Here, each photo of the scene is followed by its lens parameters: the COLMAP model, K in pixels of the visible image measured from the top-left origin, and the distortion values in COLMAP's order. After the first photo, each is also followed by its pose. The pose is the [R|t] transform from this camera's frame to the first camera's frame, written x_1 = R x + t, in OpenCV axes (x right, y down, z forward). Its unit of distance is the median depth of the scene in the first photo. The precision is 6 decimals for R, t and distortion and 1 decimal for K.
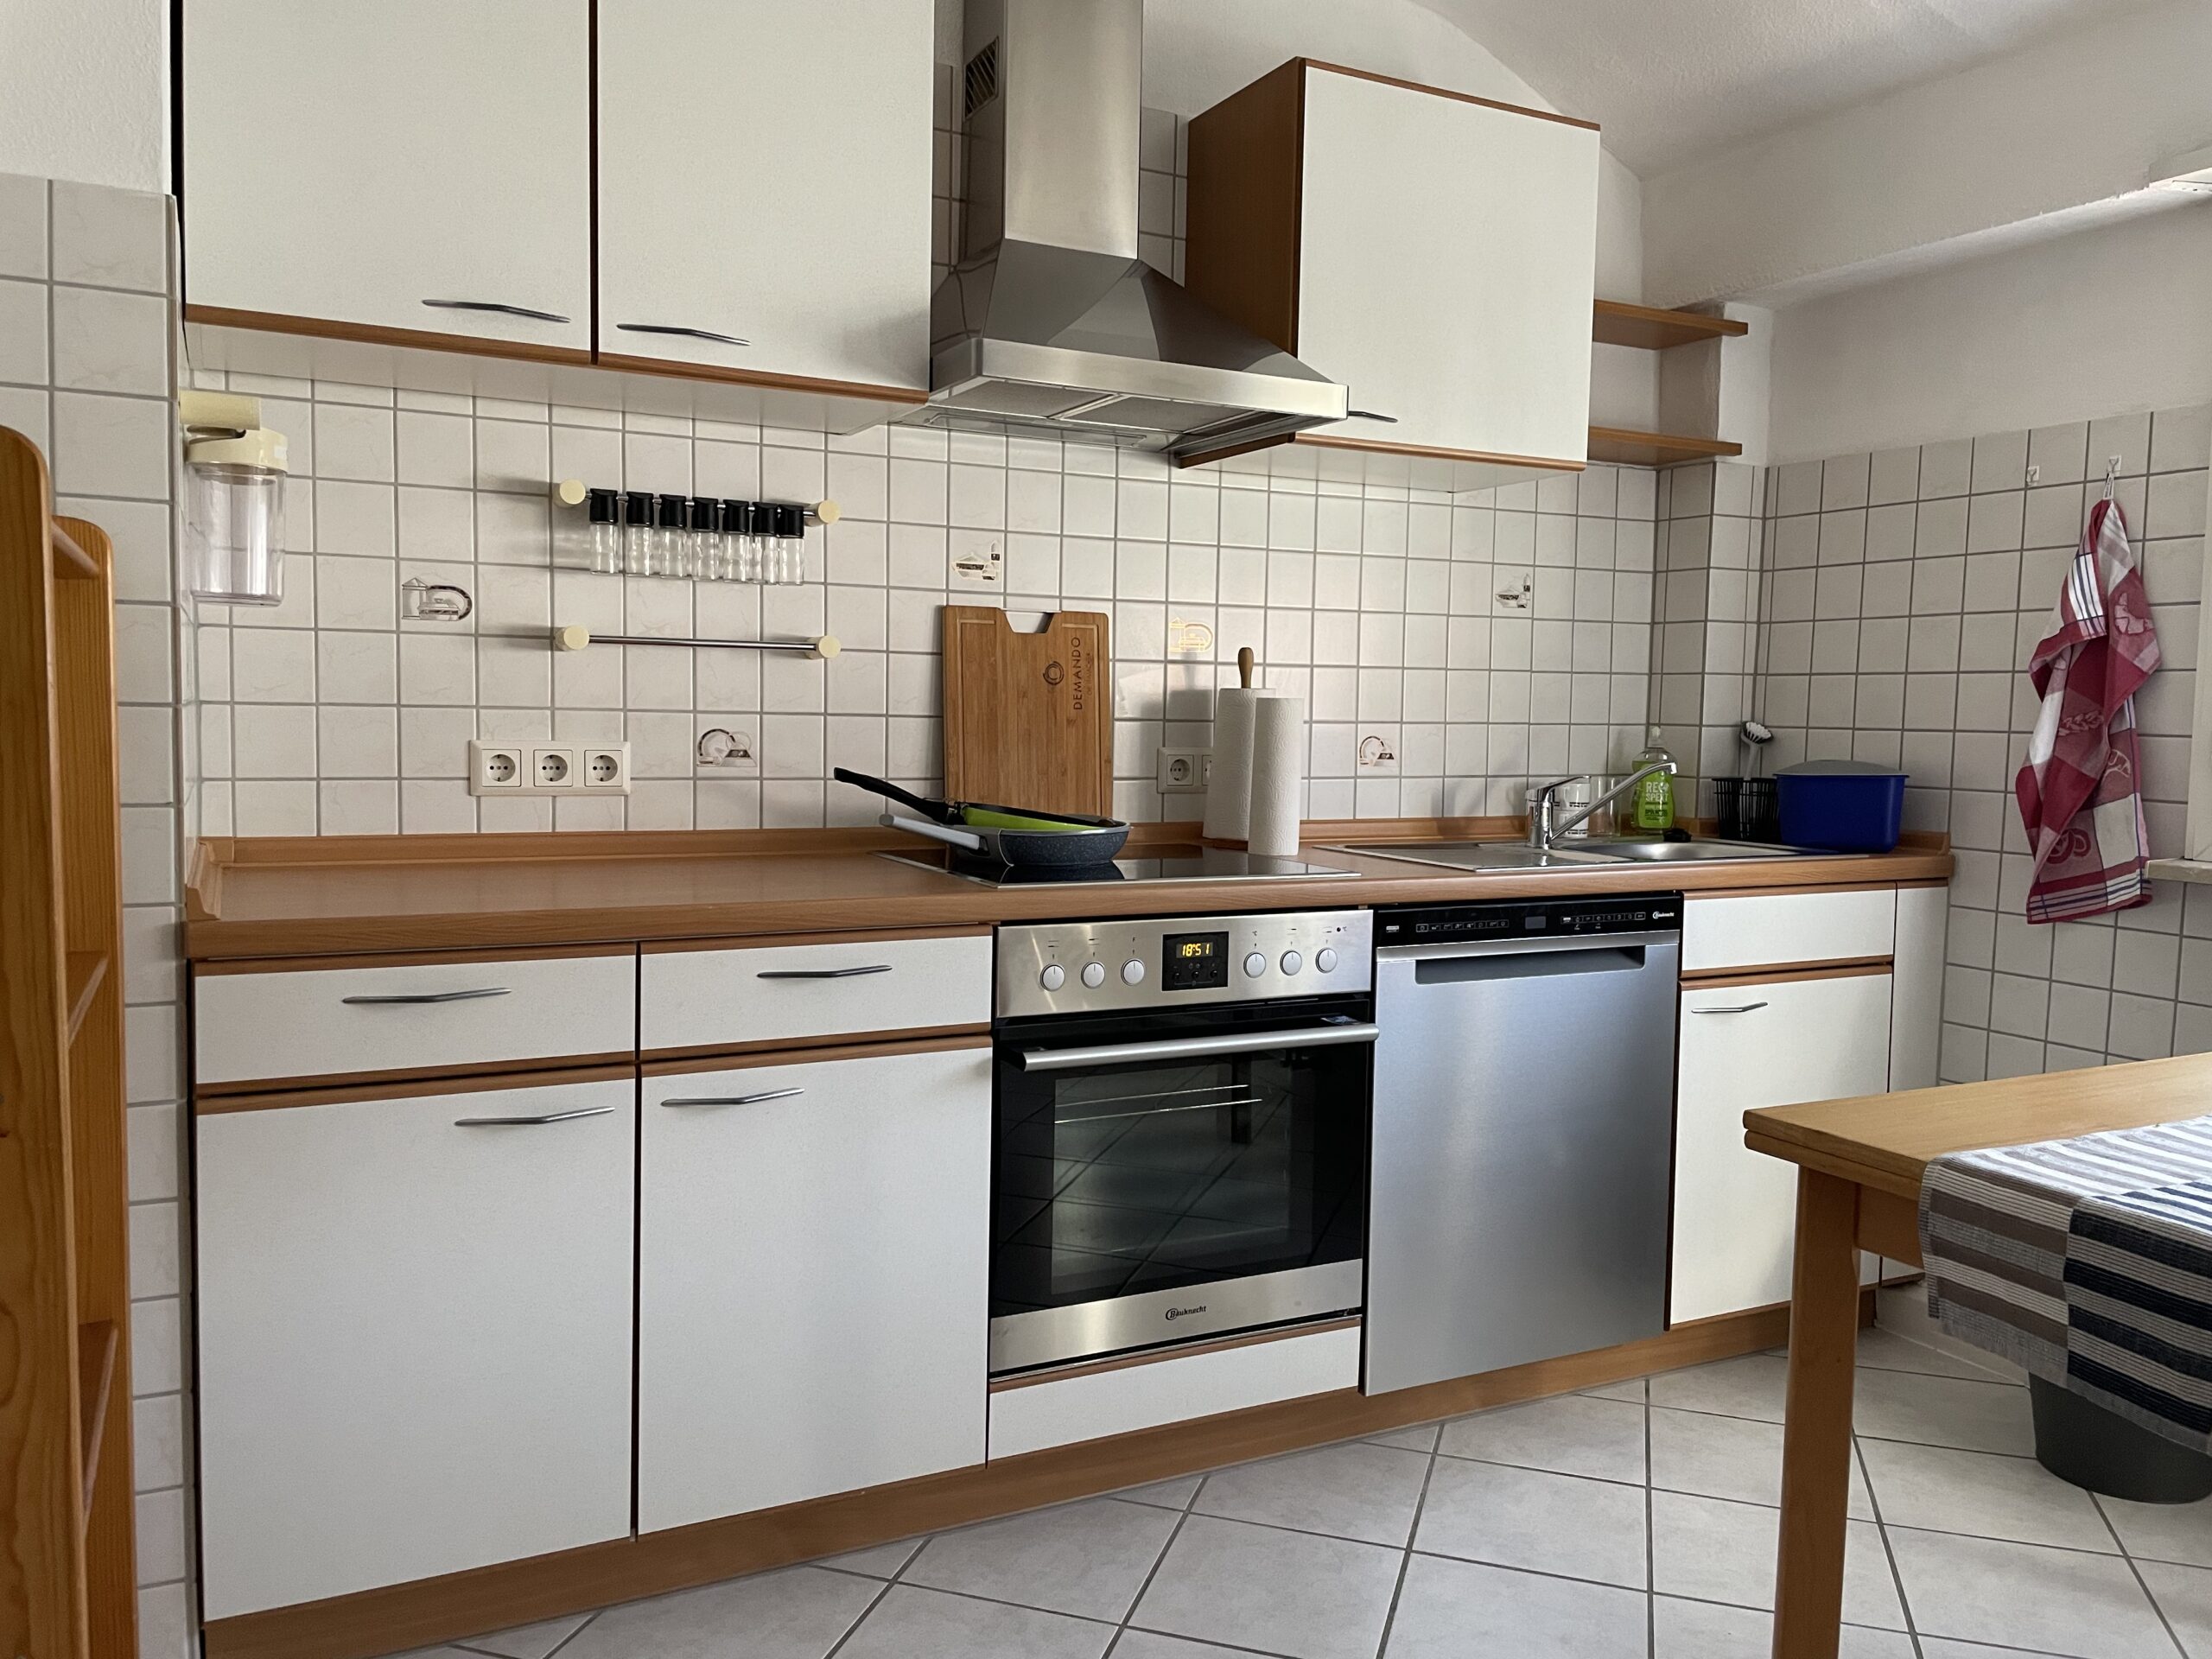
lens RADIAL K [[1673.9, 0, 1093.6], [0, 1673.9, 822.1], [0, 0, 1]] dist [0.075849, -0.074671]
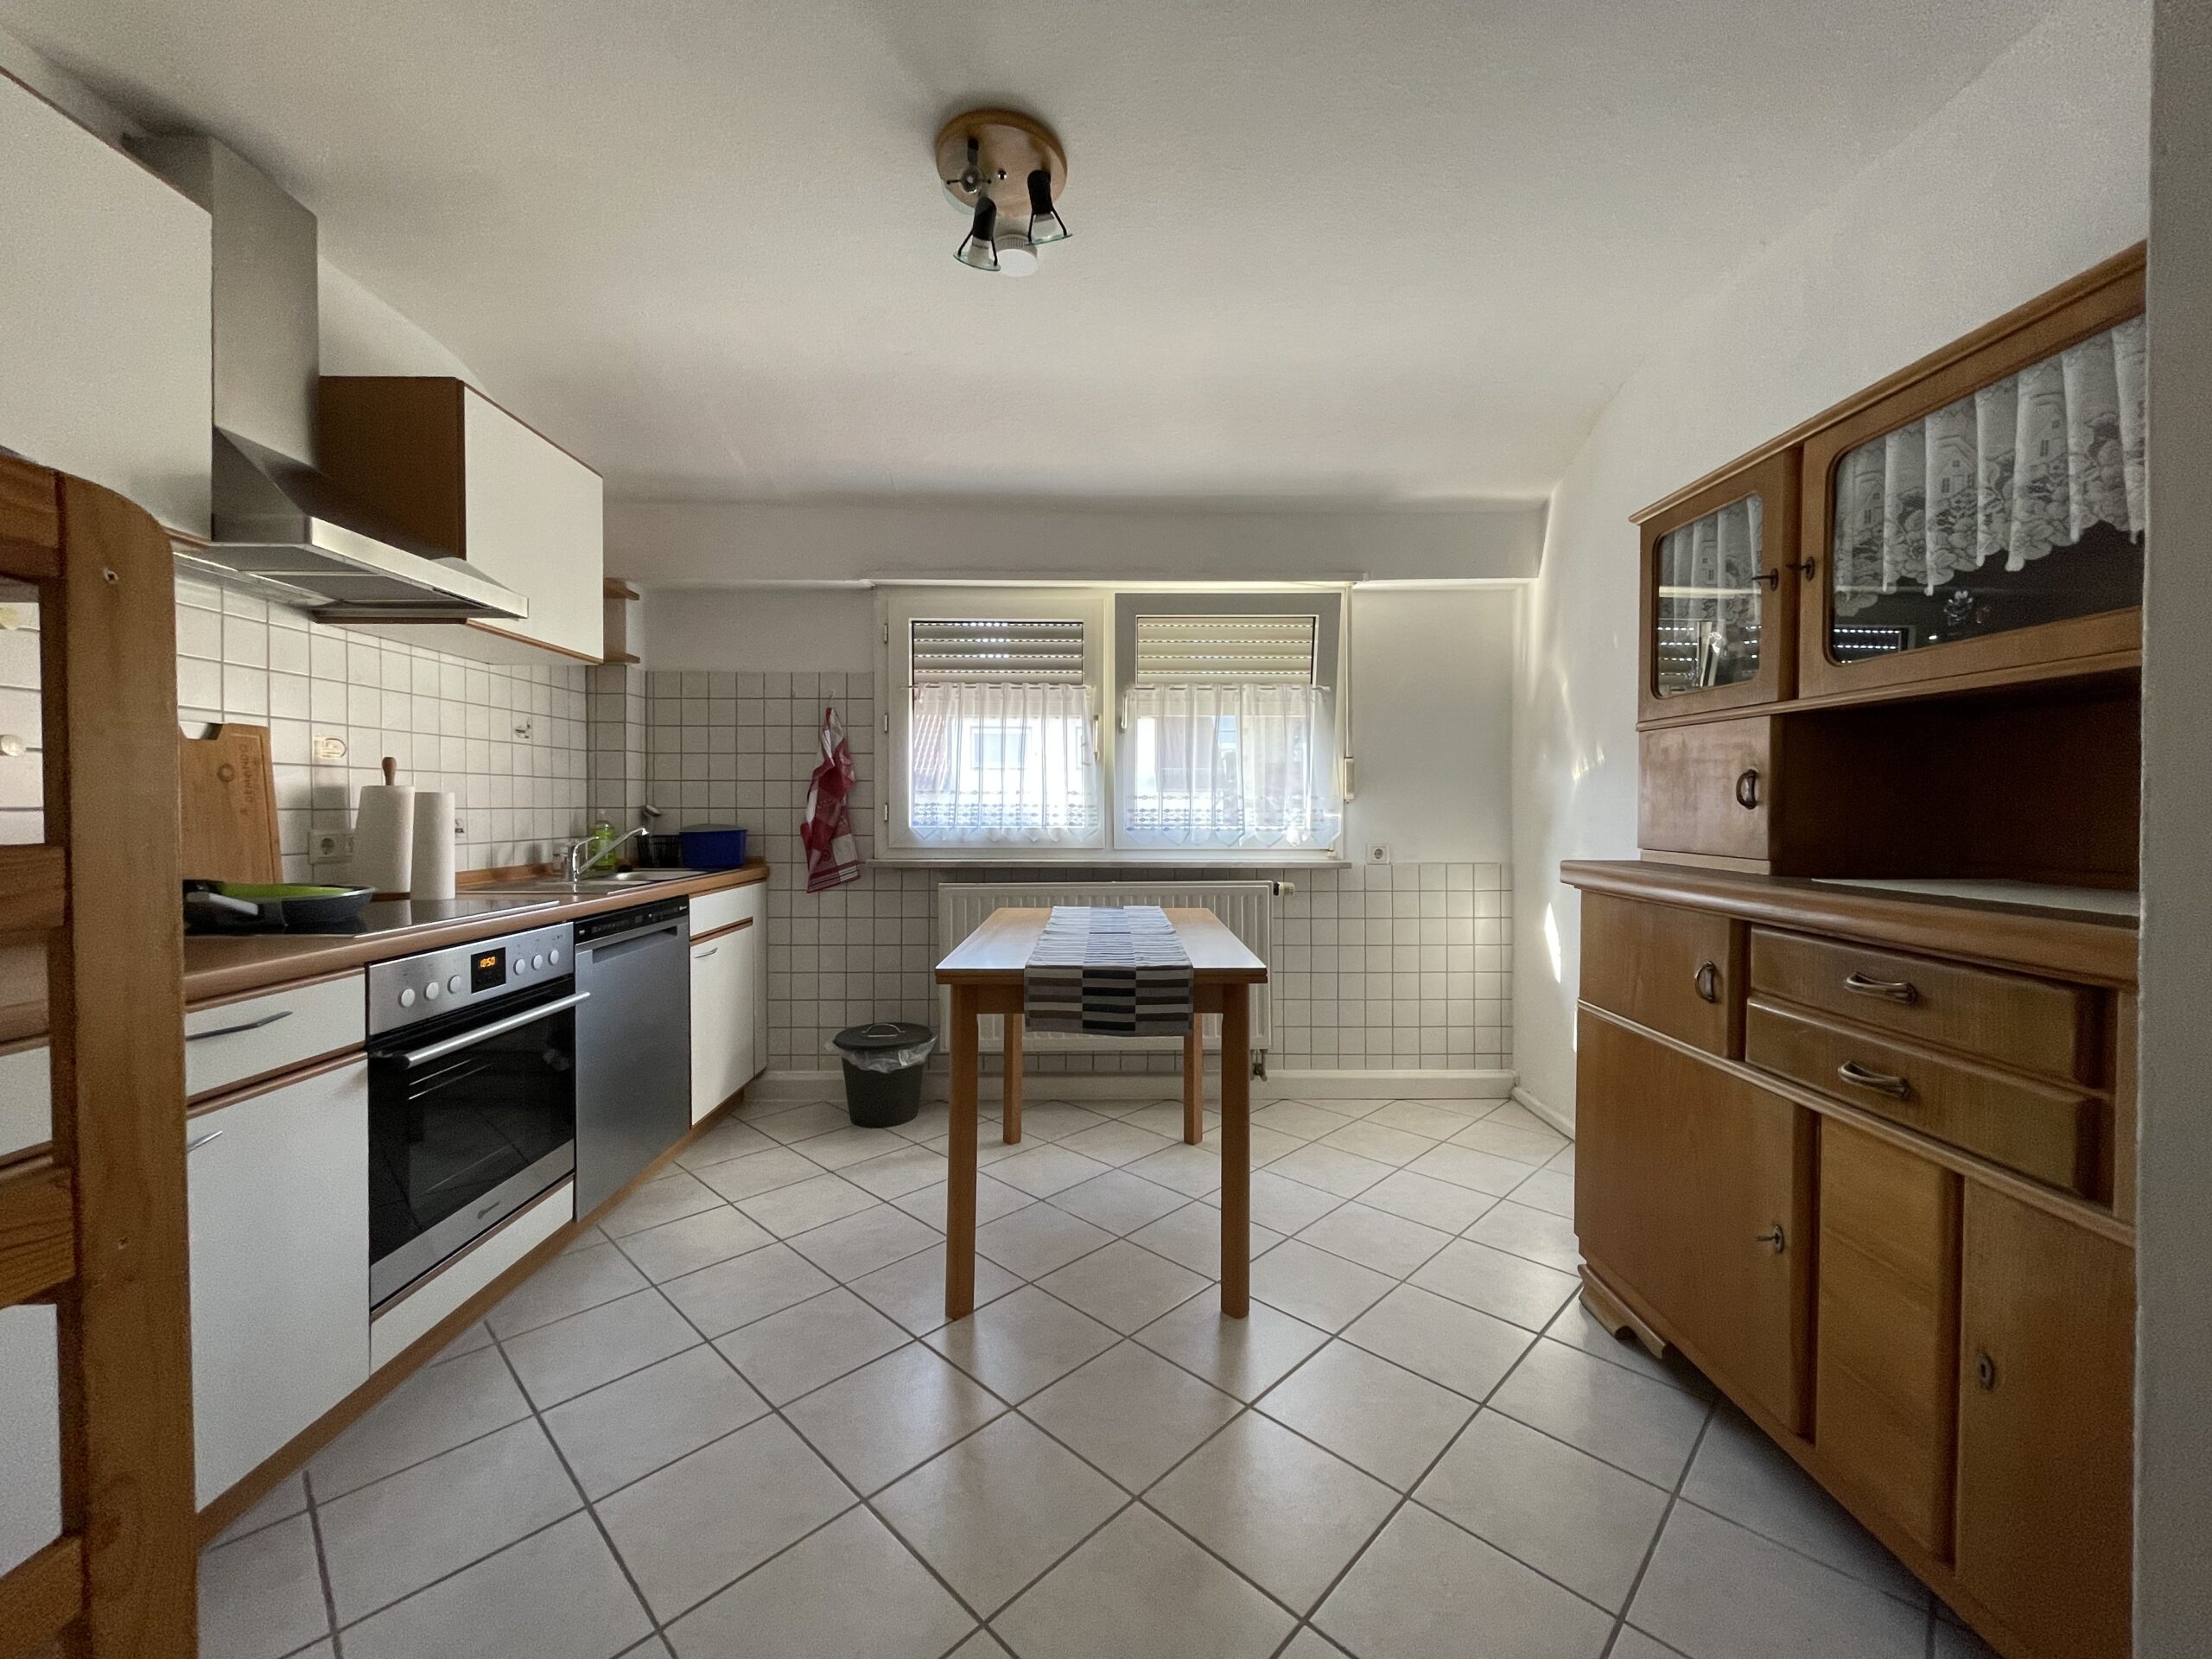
lens RADIAL K [[894.5, 0, 1110.6], [0, 894.5, 822.2], [0, 0, 1]] dist [-0.001221, -0.000529]
pose [[0.440359, -0.031880, 0.897256, -0.359217], [0.068817, 0.997628, 0.001672, -0.009244], [-0.895181, 0.061010, 0.441508, 0.136477]]
